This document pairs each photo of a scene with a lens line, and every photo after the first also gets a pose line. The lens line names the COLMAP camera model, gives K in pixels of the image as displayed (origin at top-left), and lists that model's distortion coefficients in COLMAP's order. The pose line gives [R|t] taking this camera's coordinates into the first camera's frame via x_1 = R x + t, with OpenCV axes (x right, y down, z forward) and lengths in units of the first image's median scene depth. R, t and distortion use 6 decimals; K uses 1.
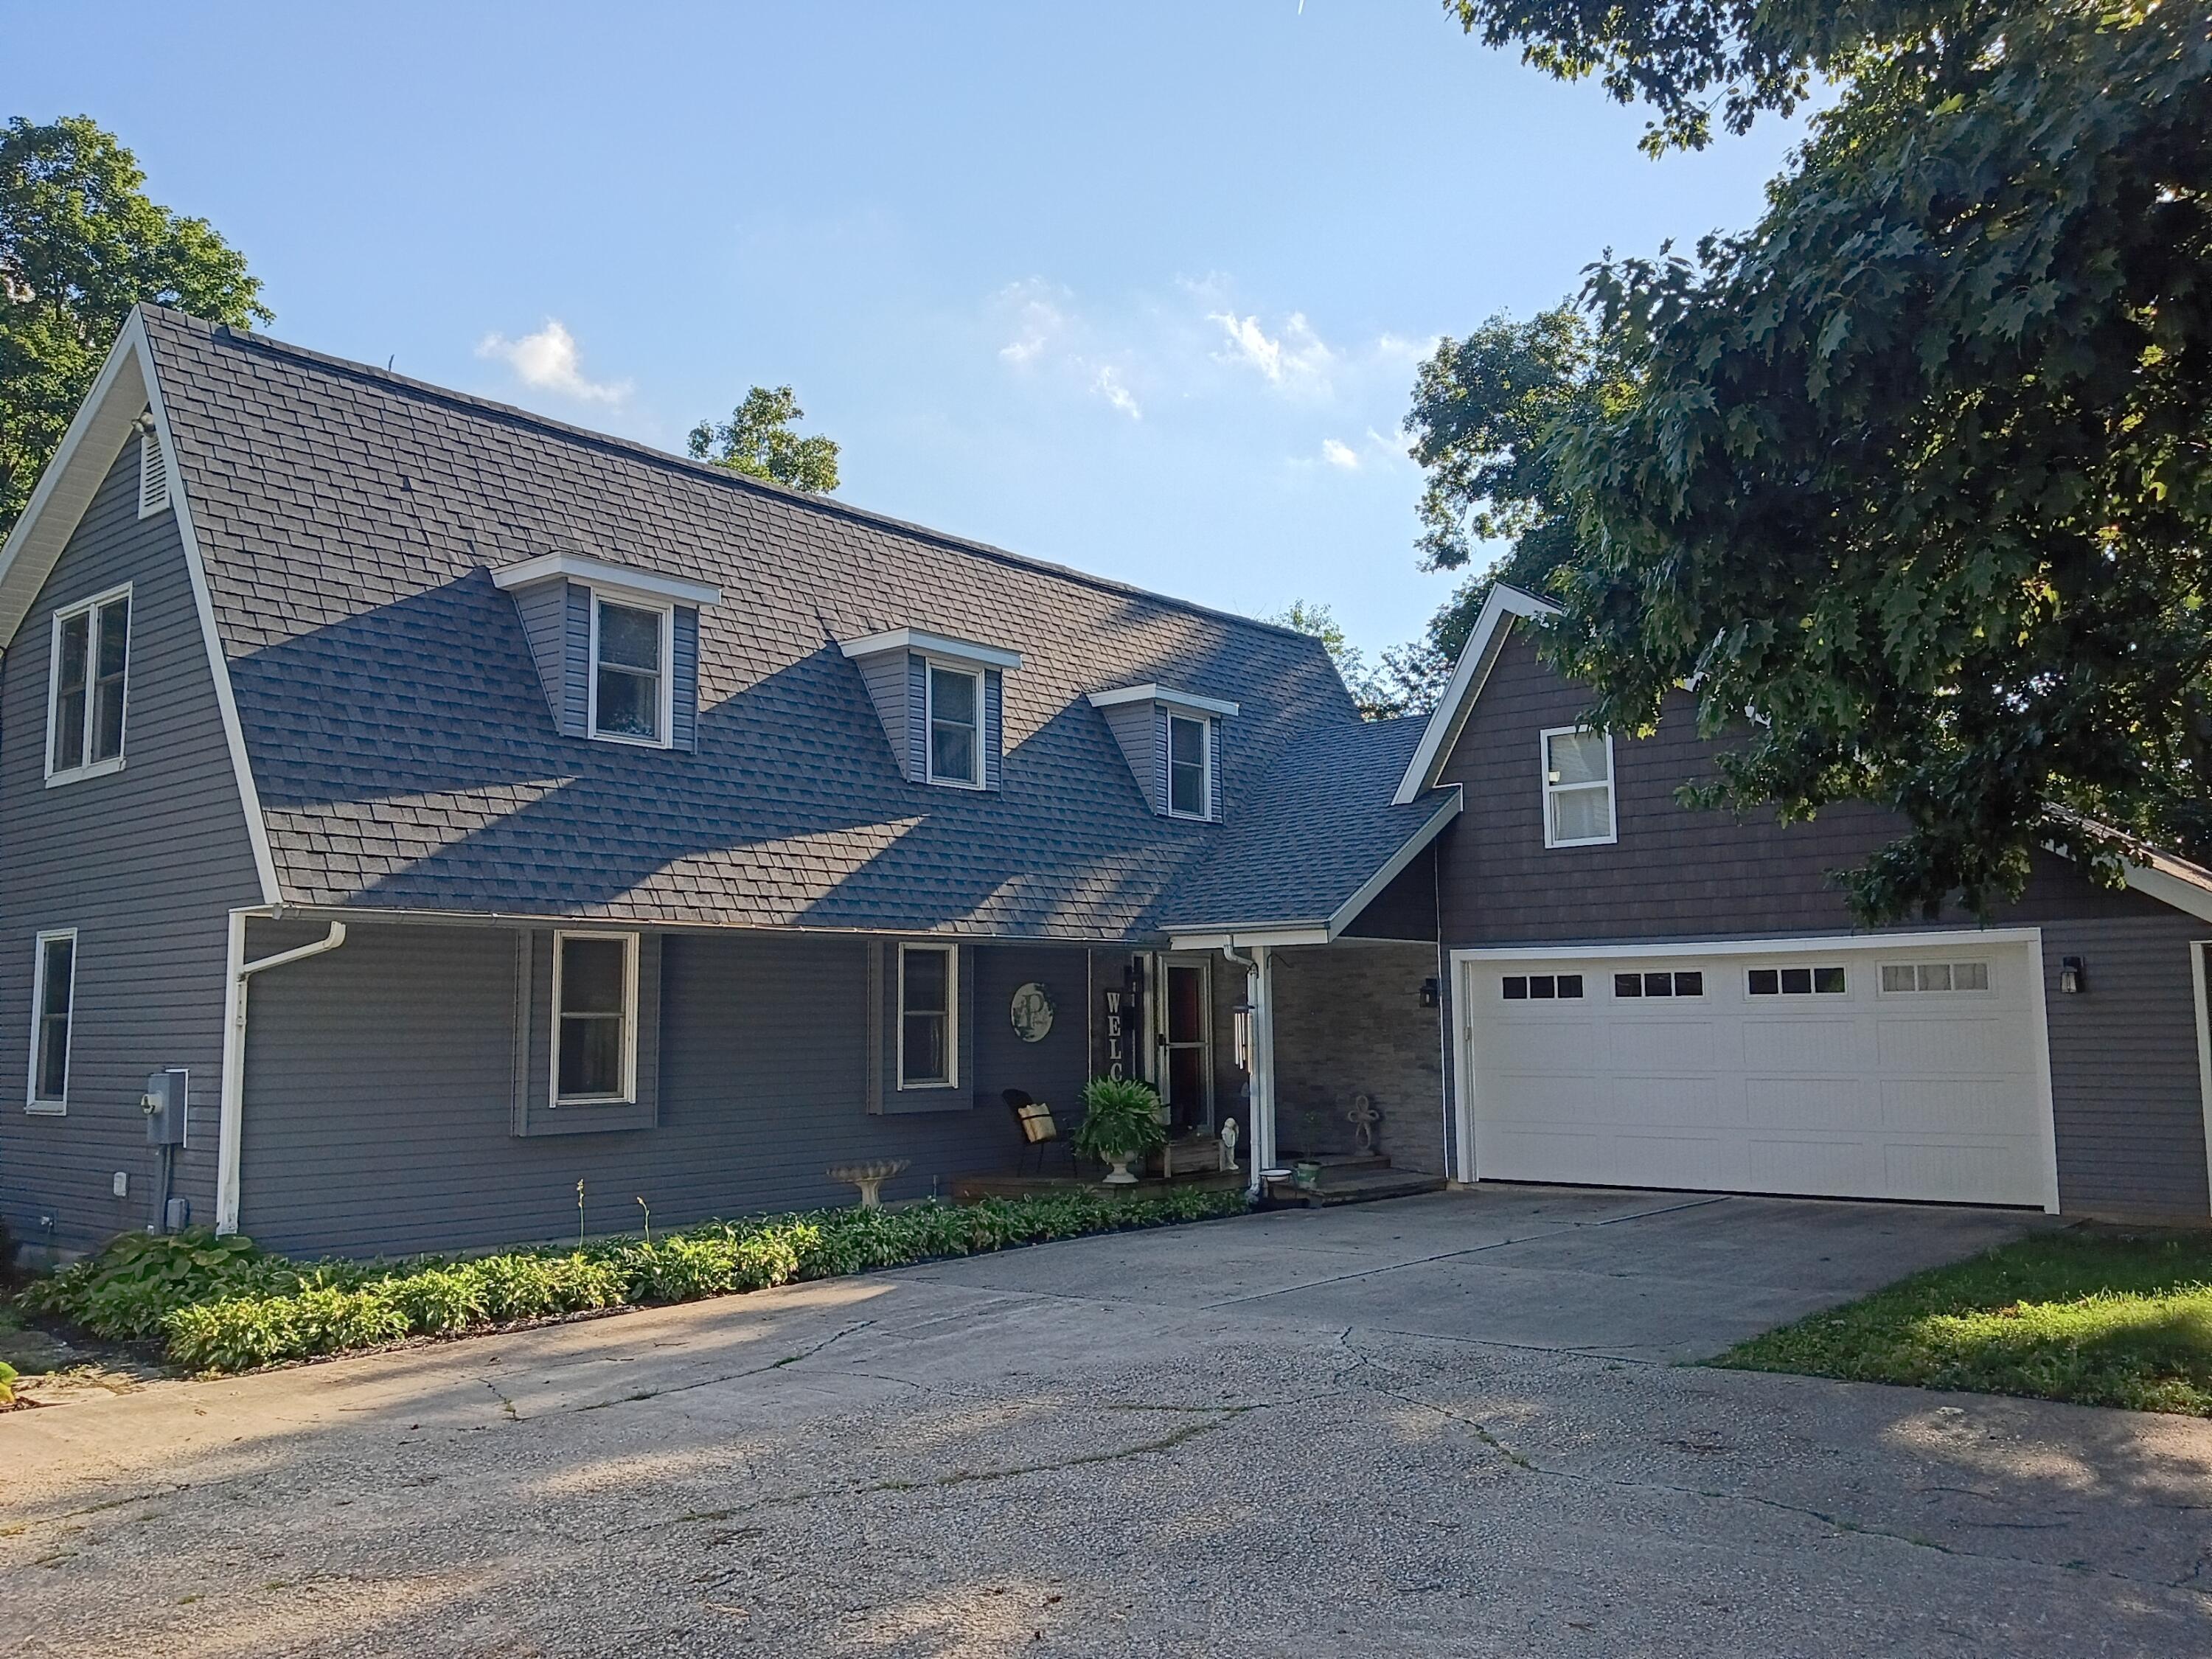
lens RADIAL K [[1828.6, 0, 1100.6], [0, 1828.6, 818.0], [0, 0, 1]] dist [0.037425, -0.059248]
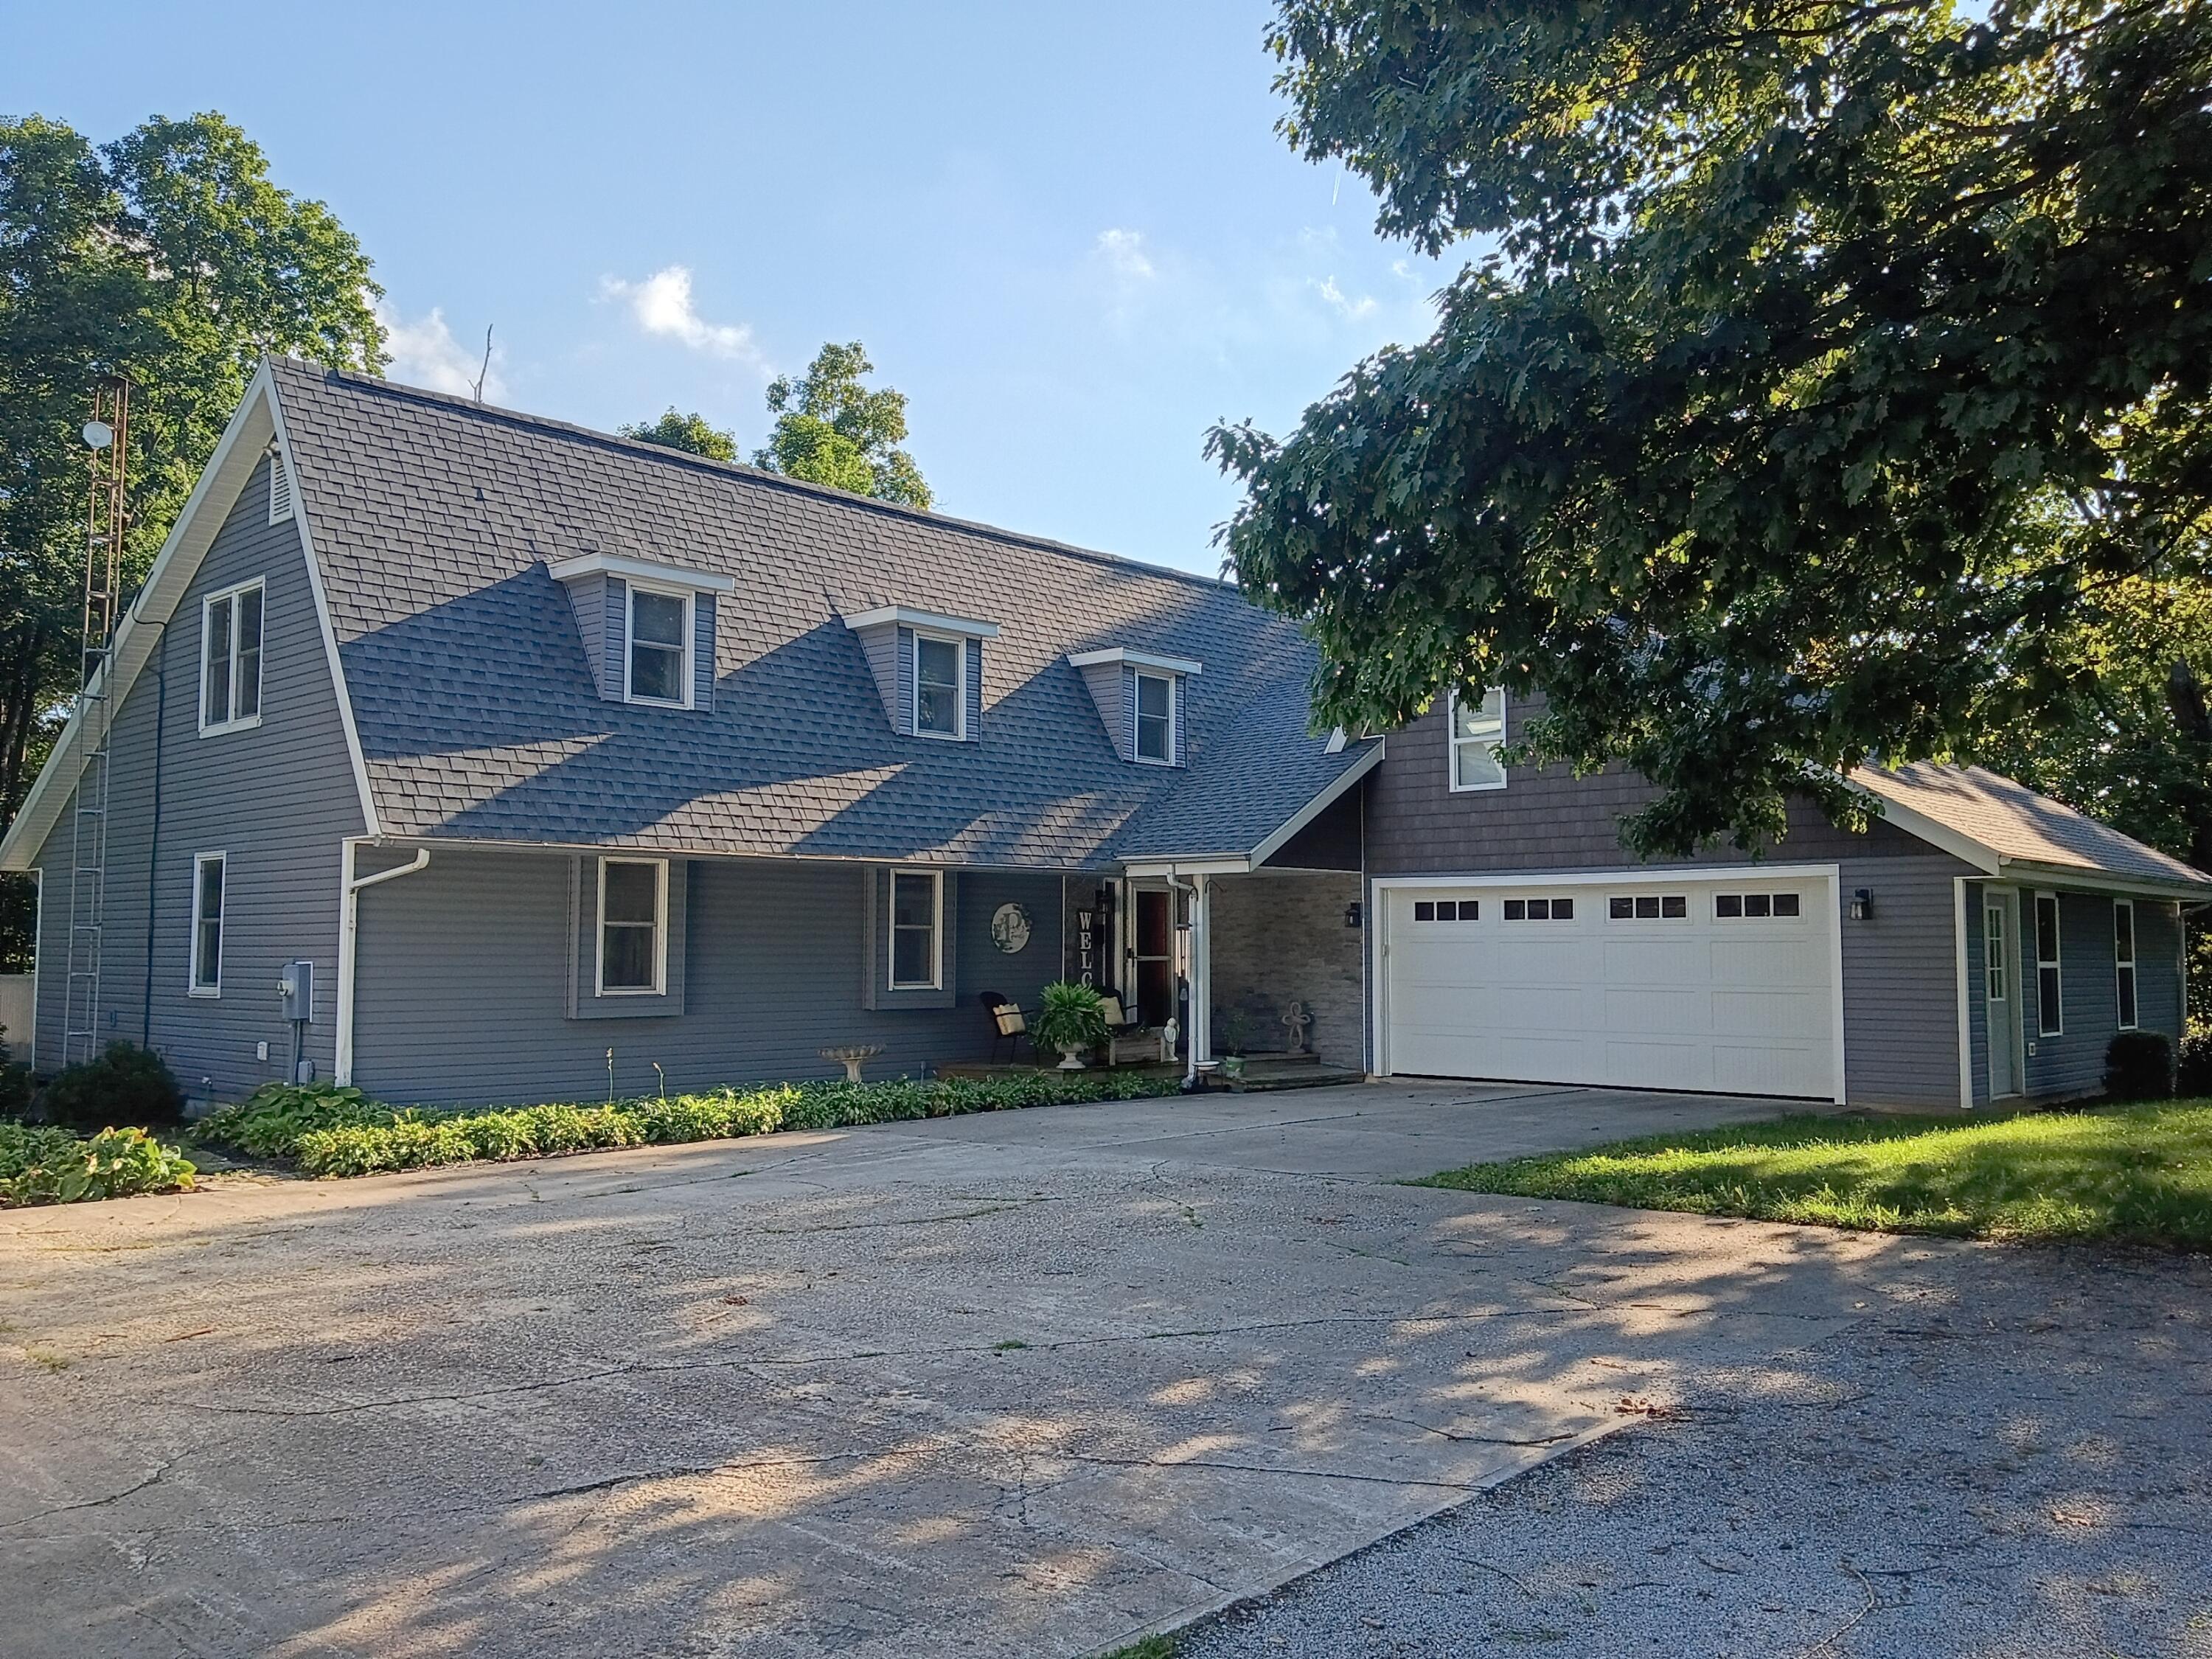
lens RADIAL K [[1828.6, 0, 1106.3], [0, 1828.6, 819.9], [0, 0, 1]] dist [0.037425, -0.059248]
pose [[0.998430, 0.007916, -0.055454, 0.097824], [-0.005549, 0.999072, 0.042703, -0.015482], [0.055741, -0.042328, 0.997548, -0.188632]]
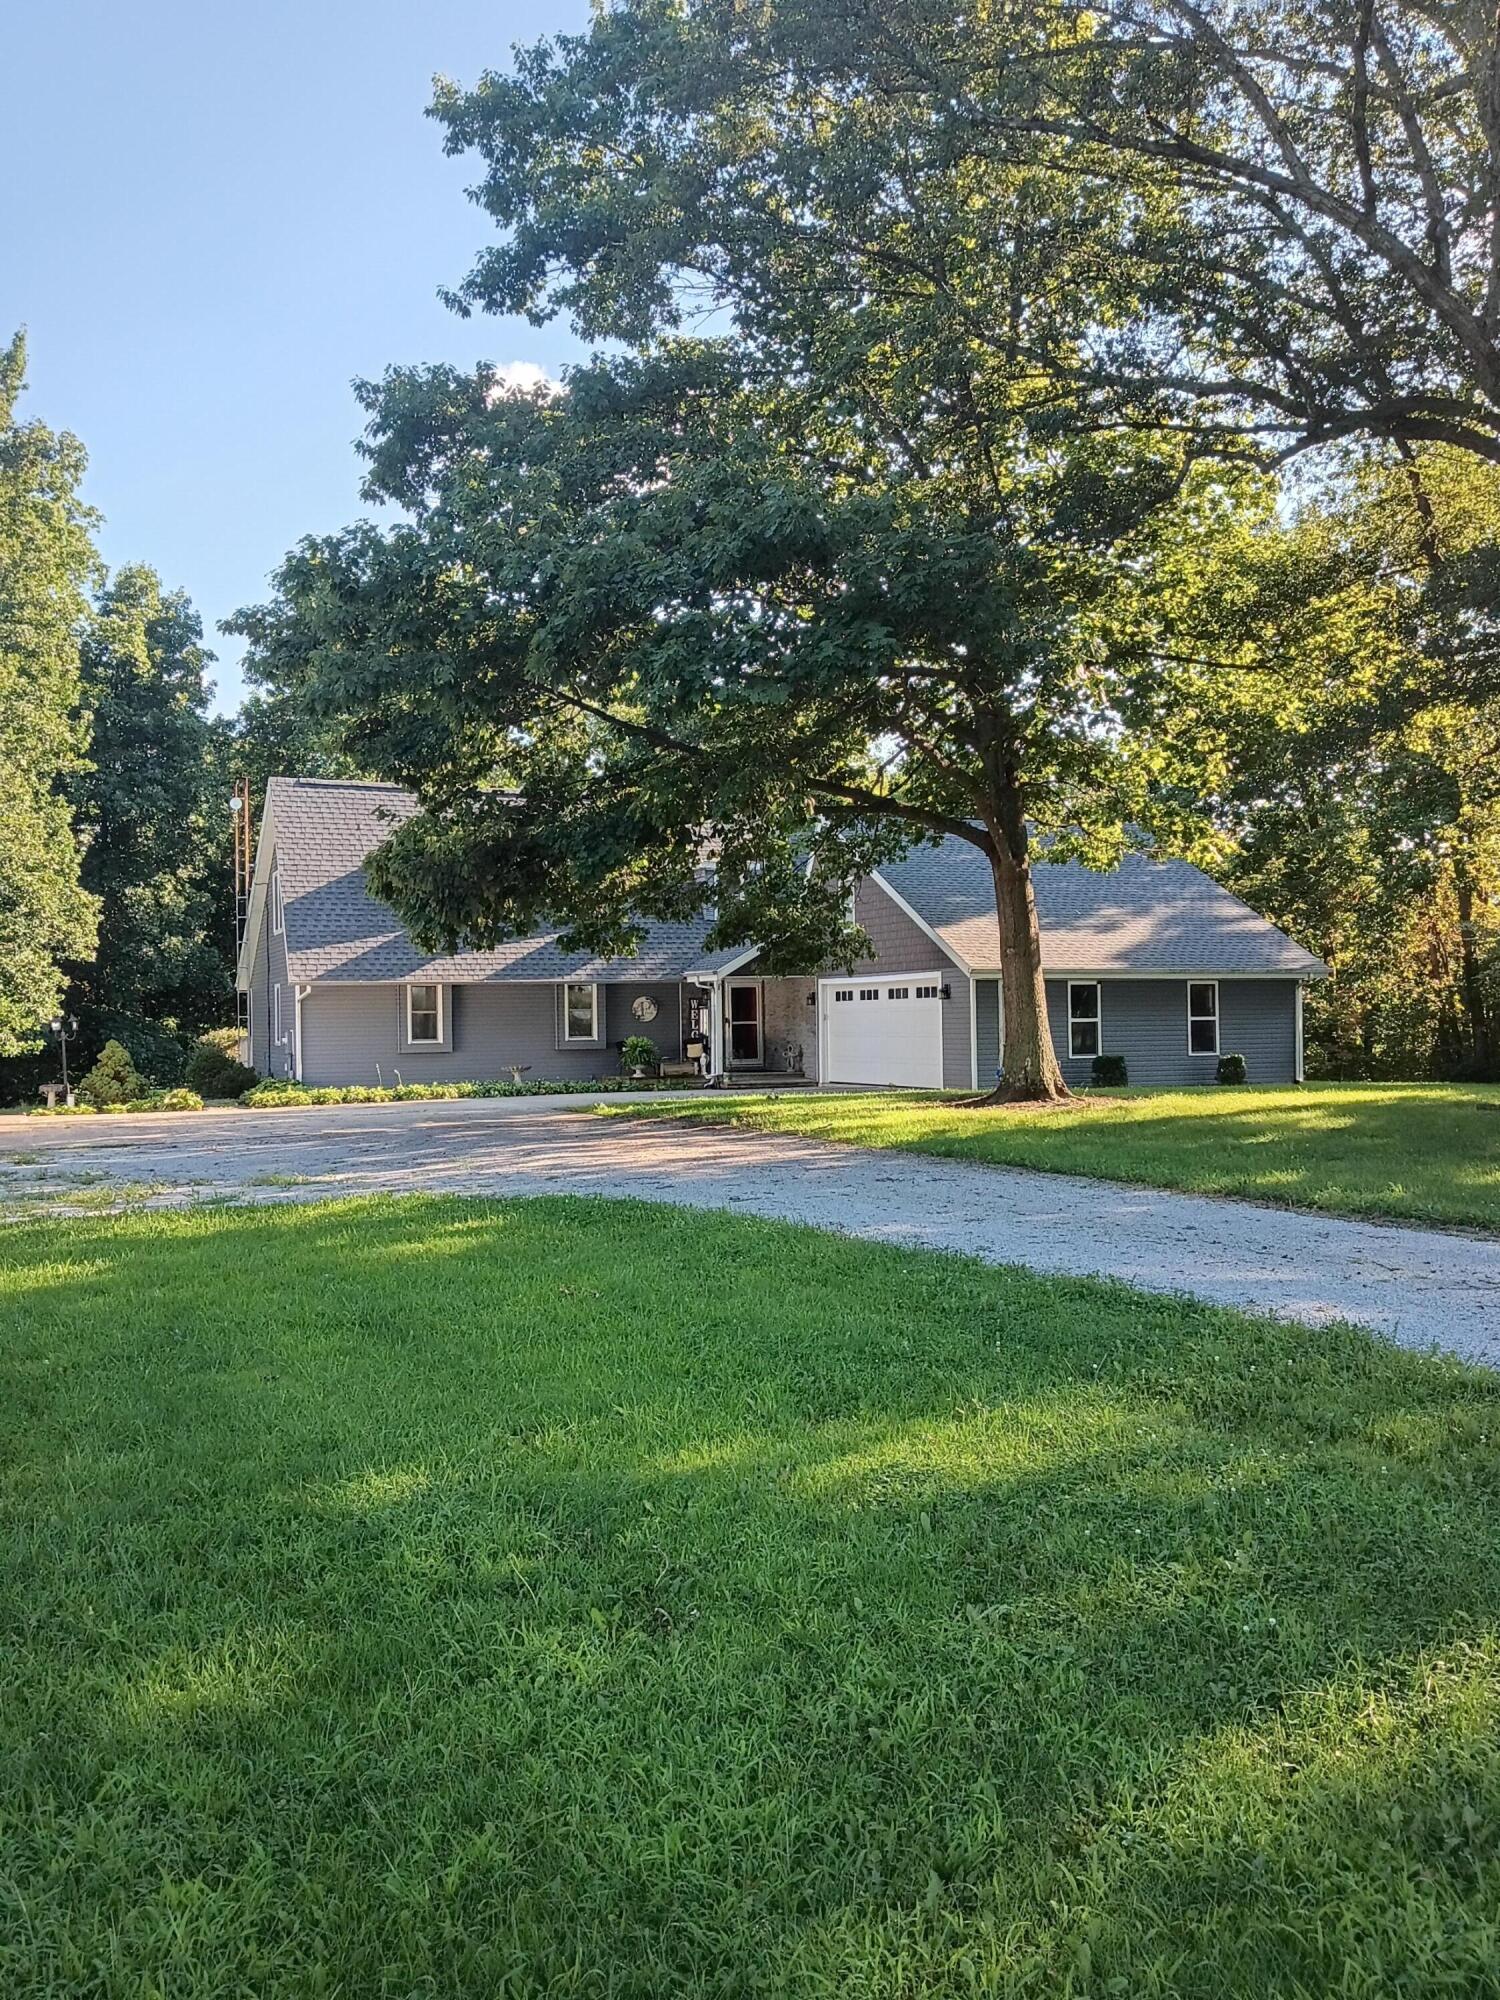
lens RADIAL K [[1653.3, 0, 751.8], [0, 1653.3, 998.2], [0, 0, 1]] dist [0.037425, -0.059248]
pose [[0.895564, -0.008349, -0.444855, 1.130139], [0.056763, 0.993798, 0.095621, -0.112243], [0.441297, -0.110886, 0.890484, -0.908530]]
